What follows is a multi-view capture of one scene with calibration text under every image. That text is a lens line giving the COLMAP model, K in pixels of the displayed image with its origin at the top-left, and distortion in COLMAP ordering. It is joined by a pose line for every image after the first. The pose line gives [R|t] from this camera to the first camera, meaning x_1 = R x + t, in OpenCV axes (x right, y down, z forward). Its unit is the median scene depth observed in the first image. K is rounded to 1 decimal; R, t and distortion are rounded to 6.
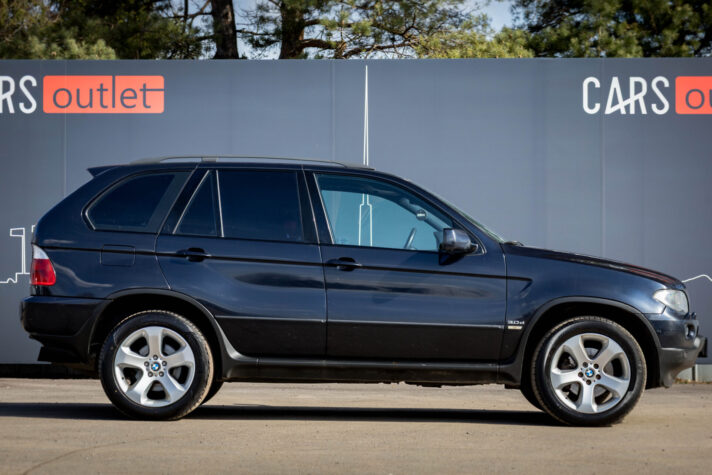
lens RADIAL K [[2231.8, 0, 355.1], [0, 2231.8, 271.1], [0, 0, 1]] dist [0.145951, 0.209417]
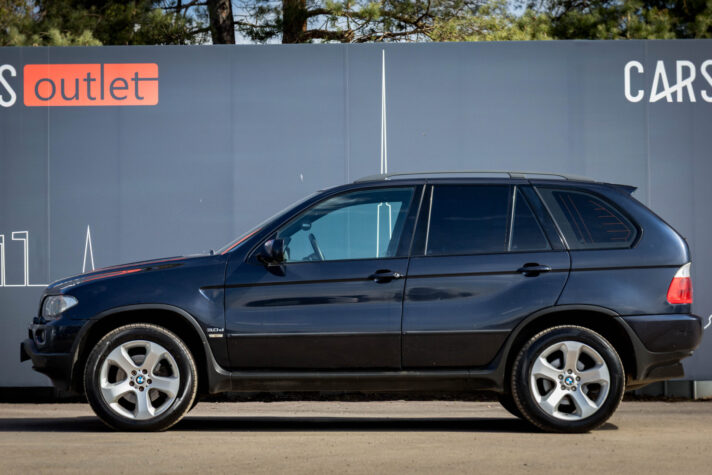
lens RADIAL K [[2122.8, 0, 356.0], [0, 2122.8, 237.5], [0, 0, 1]] dist [0.061416, 0.442382]
pose [[0.999885, -0.008903, 0.012242, -0.017146], [0.009182, 0.999695, -0.022945, 0.002743], [-0.012034, 0.023055, 0.999662, 0.148201]]
